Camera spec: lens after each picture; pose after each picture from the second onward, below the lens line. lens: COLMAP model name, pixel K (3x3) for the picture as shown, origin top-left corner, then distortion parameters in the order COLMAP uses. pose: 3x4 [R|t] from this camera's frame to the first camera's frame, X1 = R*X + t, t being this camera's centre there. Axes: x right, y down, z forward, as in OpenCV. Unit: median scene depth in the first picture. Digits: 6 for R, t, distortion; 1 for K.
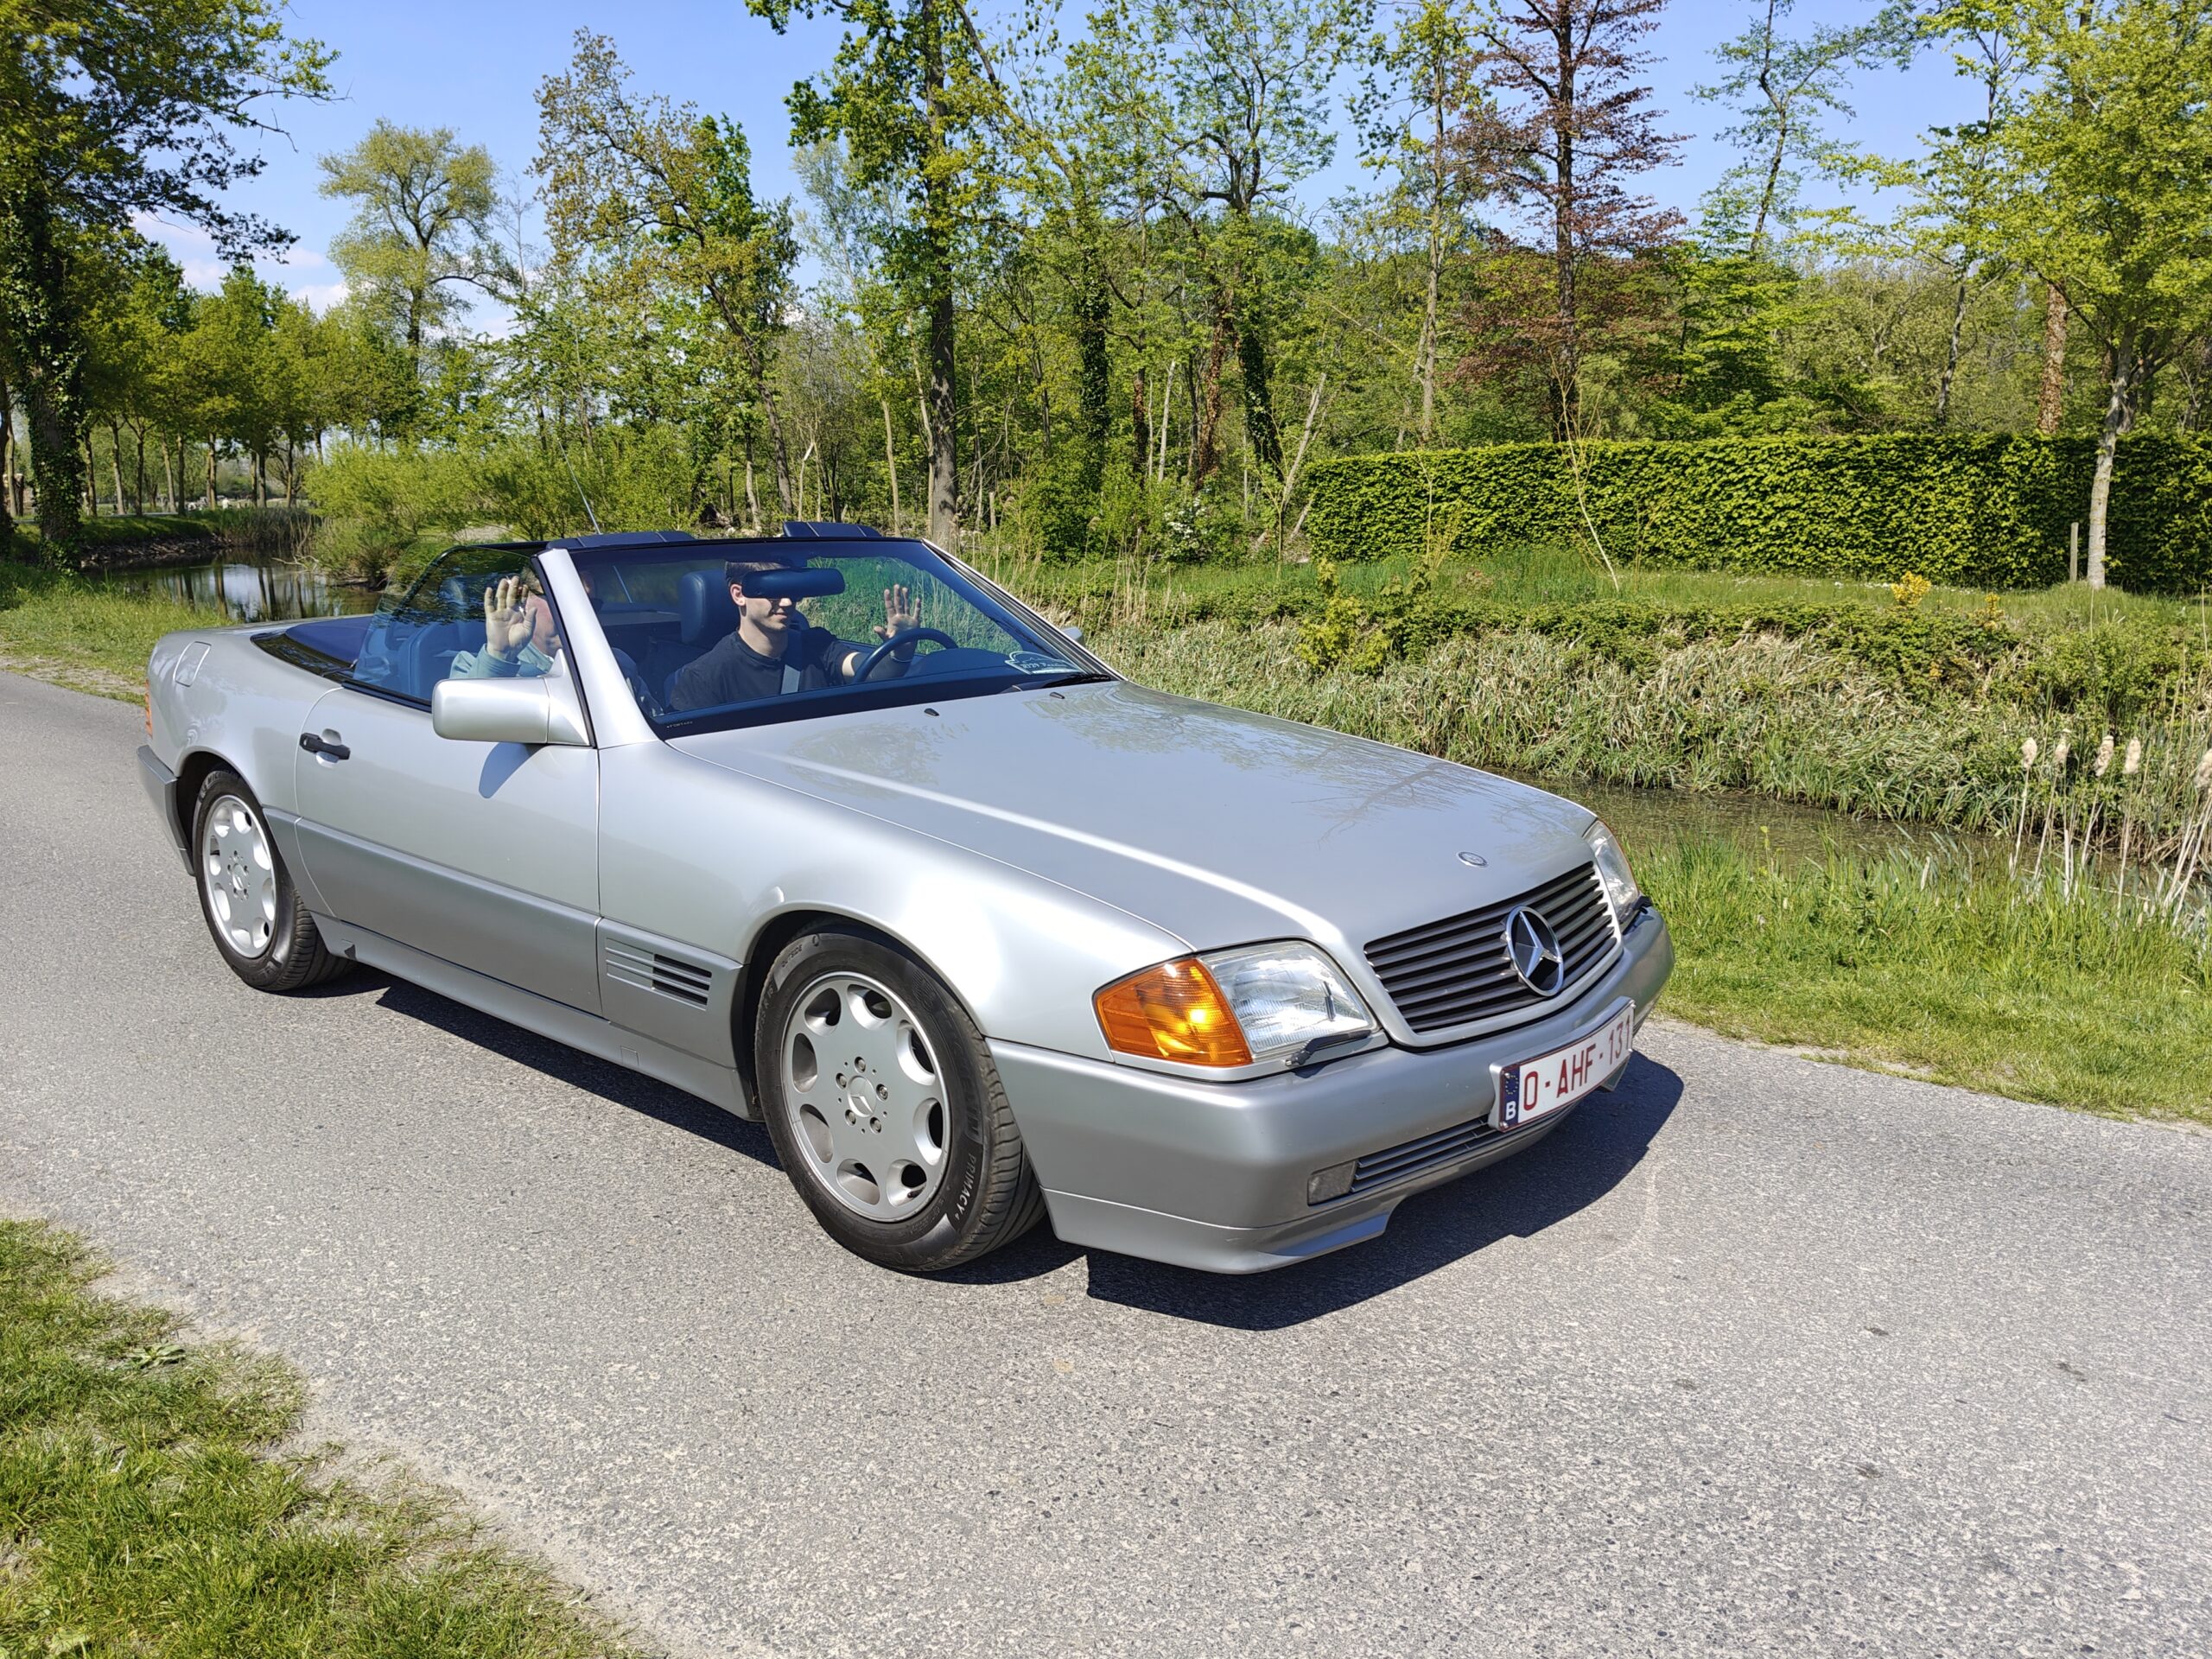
lens RADIAL K [[1718.6, 0, 1163.3], [0, 1718.6, 843.1], [0, 0, 1]] dist [0.013481, -0.061476]
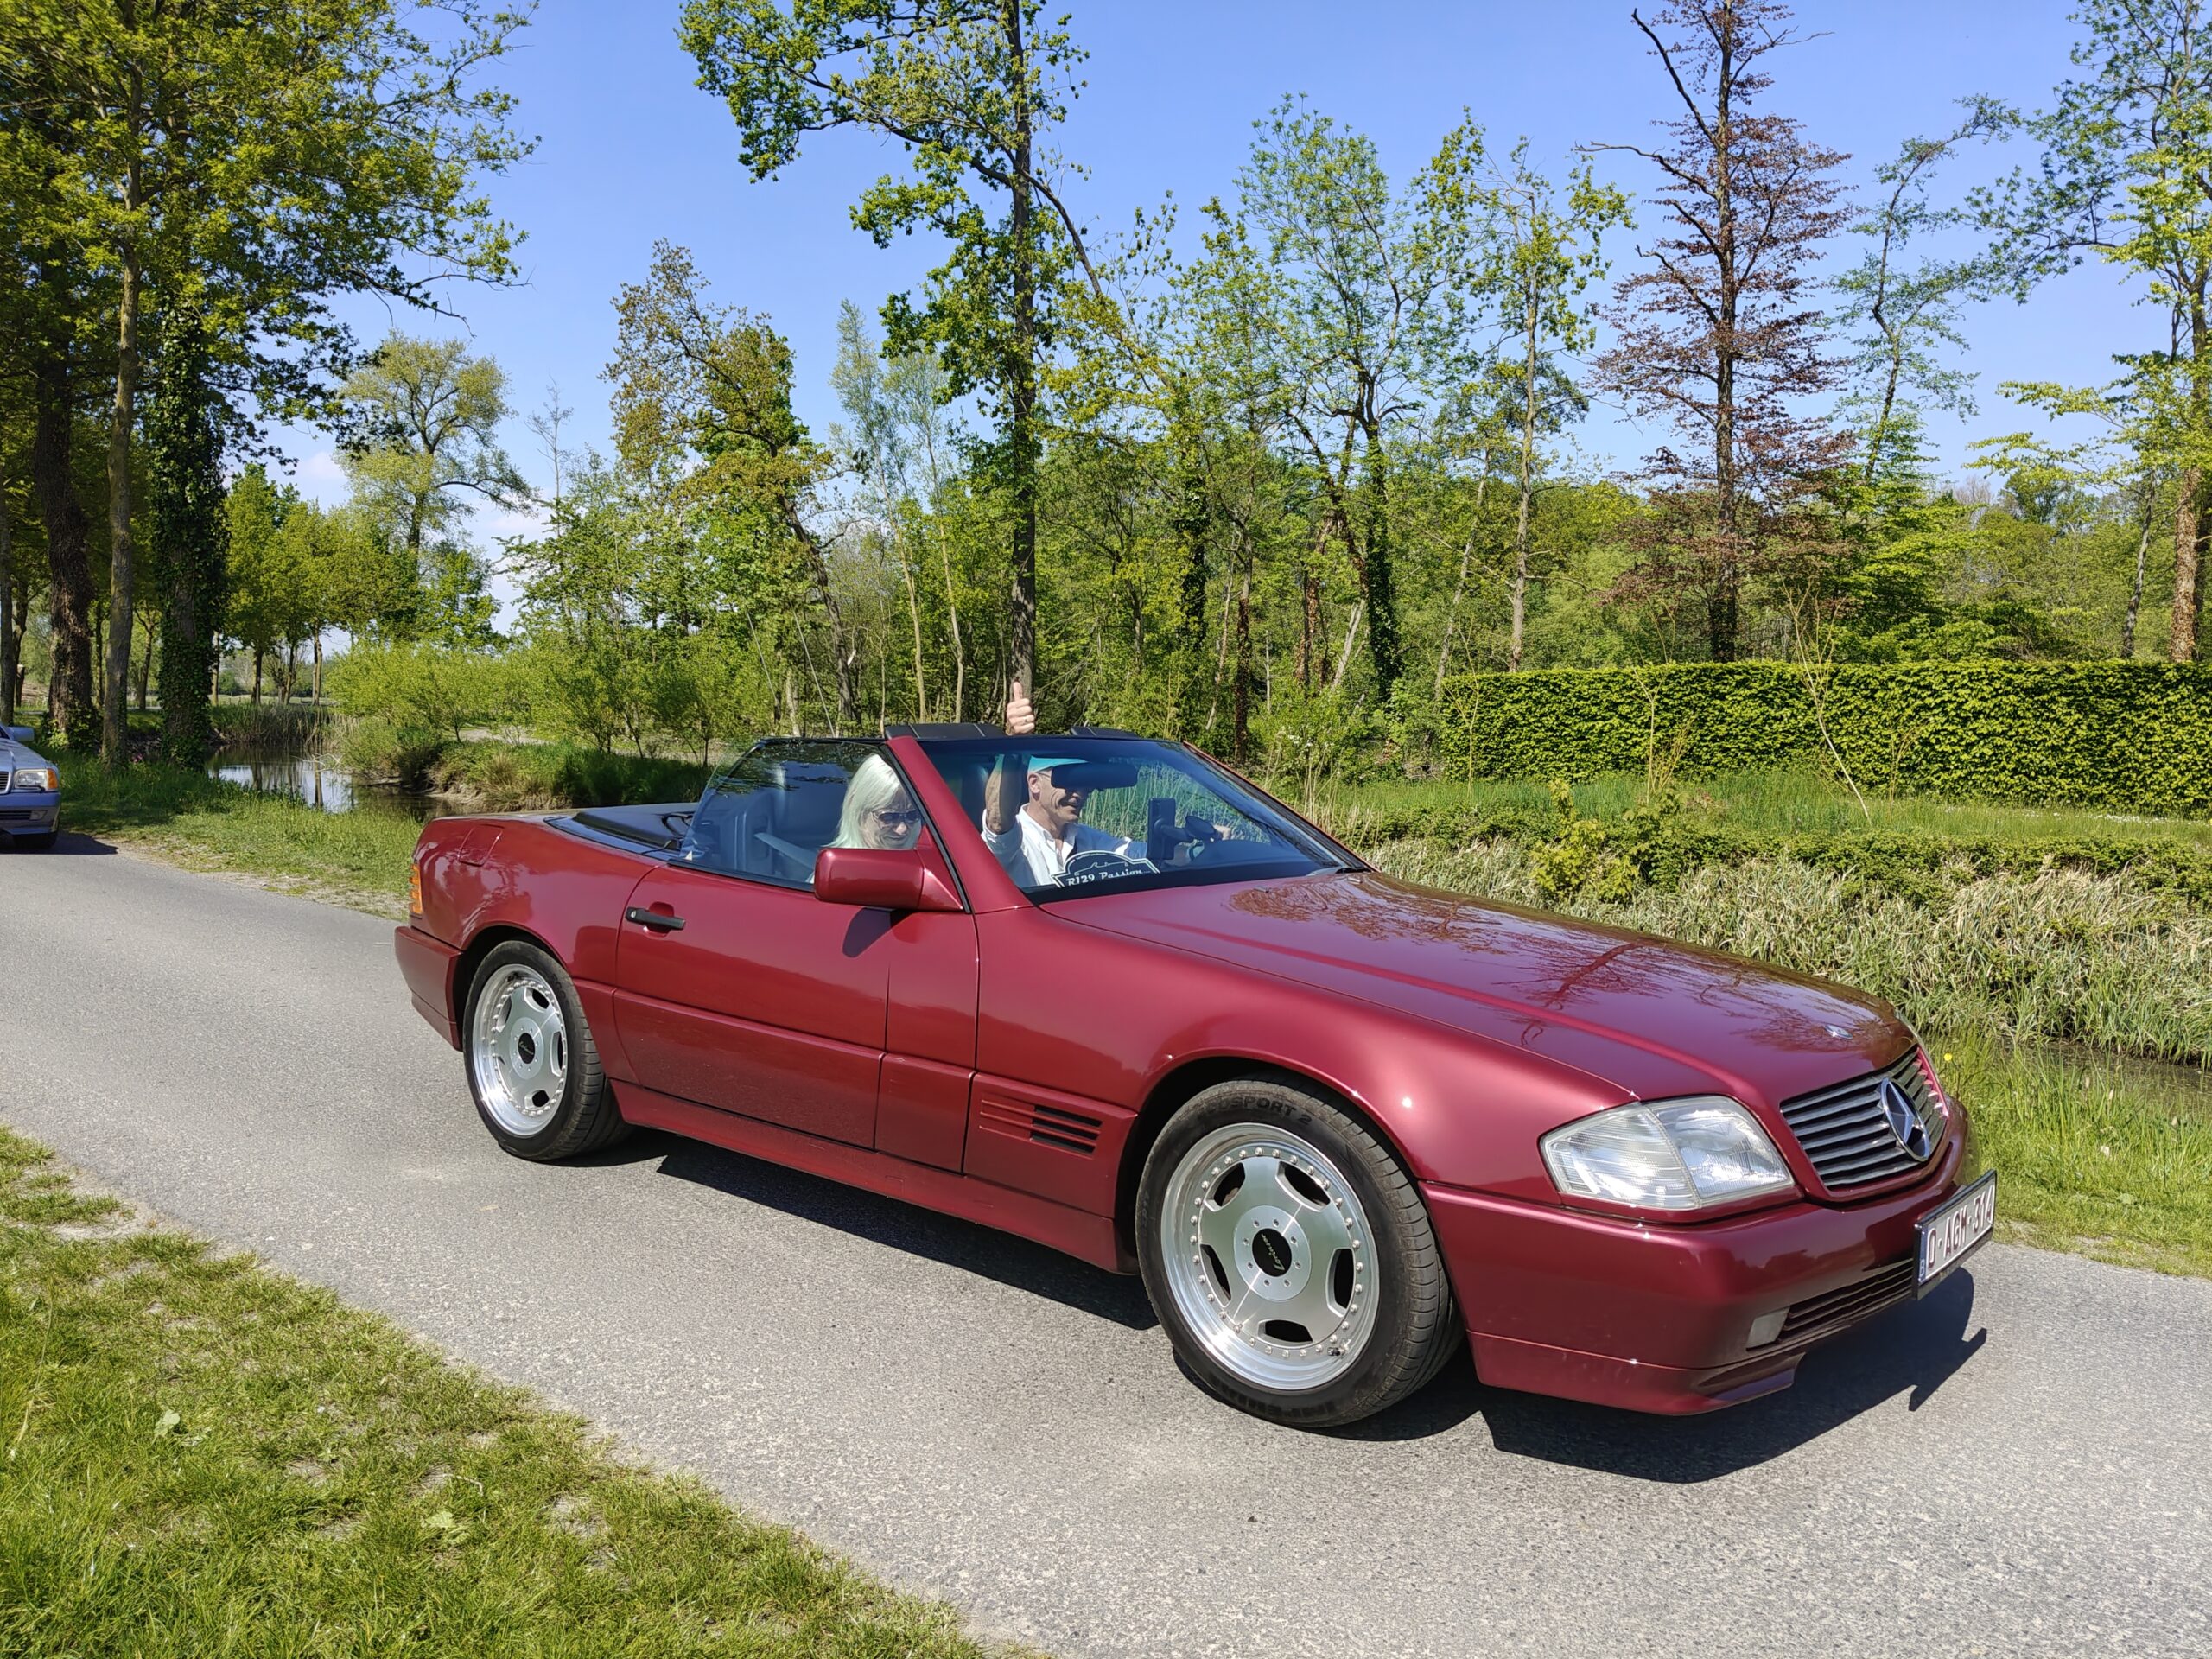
lens RADIAL K [[1718.6, 0, 1112.3], [0, 1718.6, 851.0], [0, 0, 1]] dist [0.013481, -0.061476]
pose [[0.999793, 0.017066, 0.011106, -0.124469], [-0.015655, 0.993049, -0.116652, -0.010207], [-0.013019, 0.116454, 0.993111, 0.058457]]
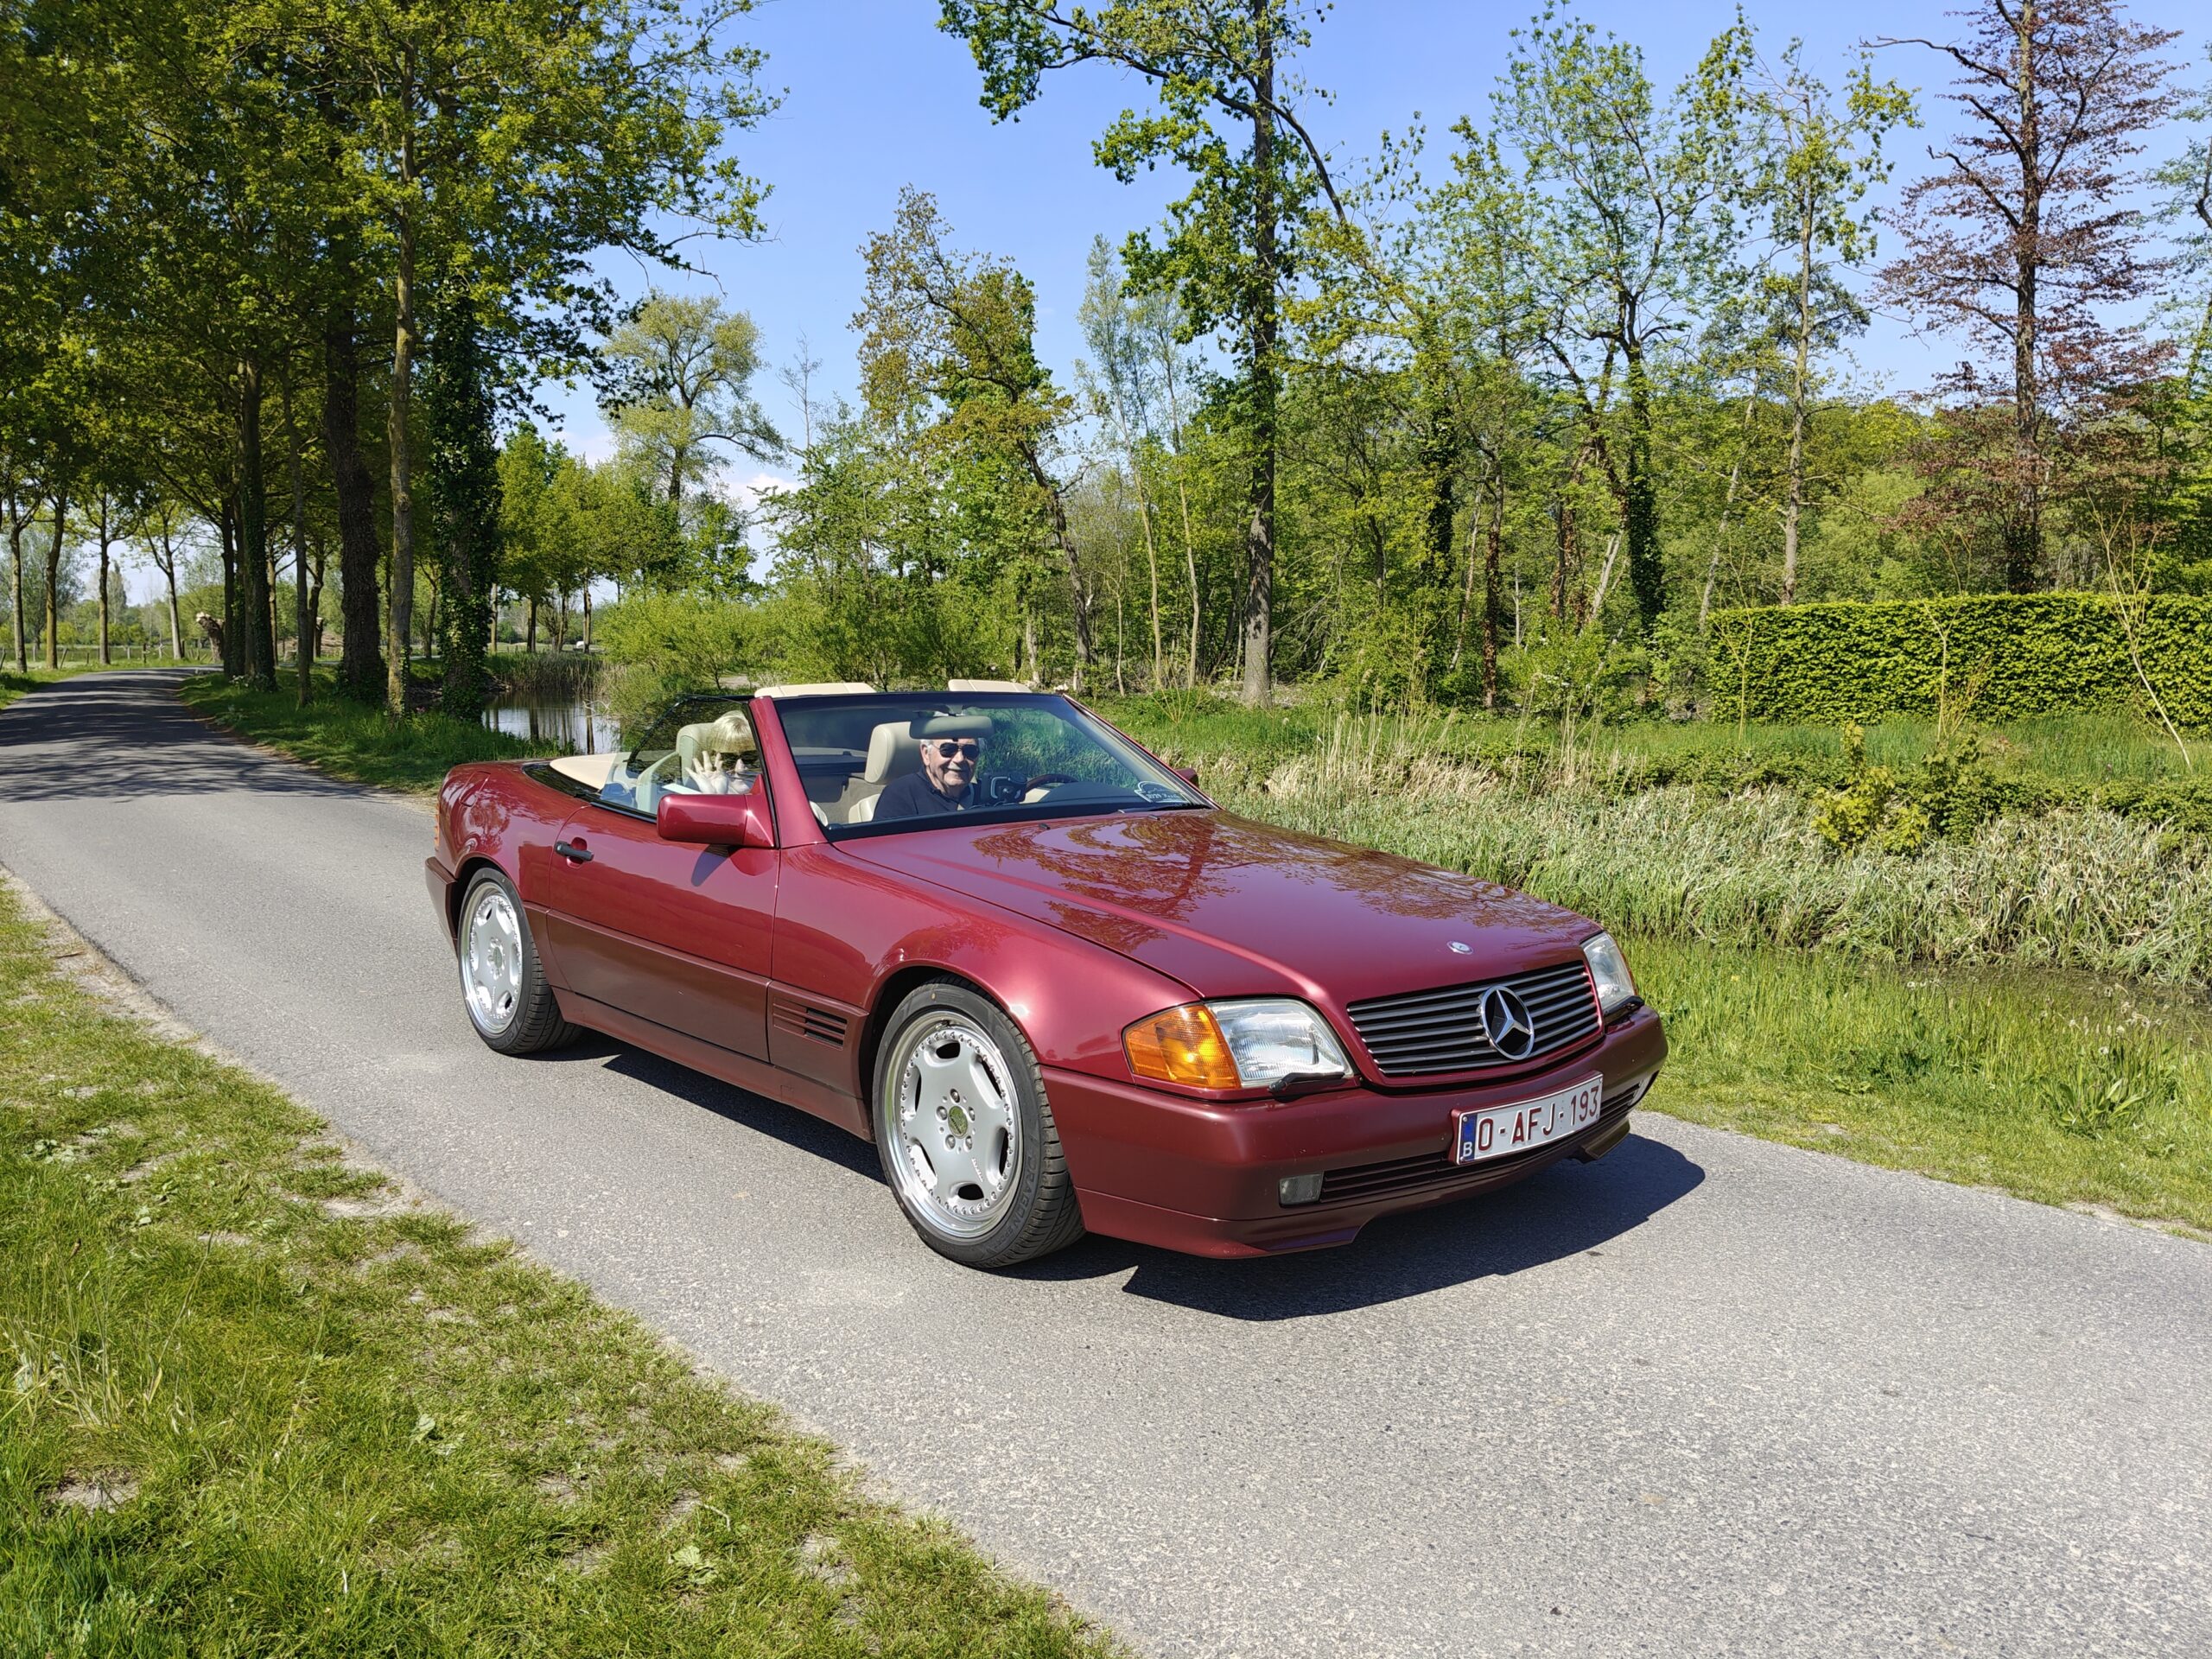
lens RADIAL K [[1718.6, 0, 1107.6], [0, 1718.6, 842.1], [0, 0, 1]] dist [0.013481, -0.061476]
pose [[0.991453, 0.020435, -0.128853, -0.127213], [-0.031319, 0.996056, -0.083019, -0.015533], [0.126648, 0.086344, 0.988183, 0.068228]]
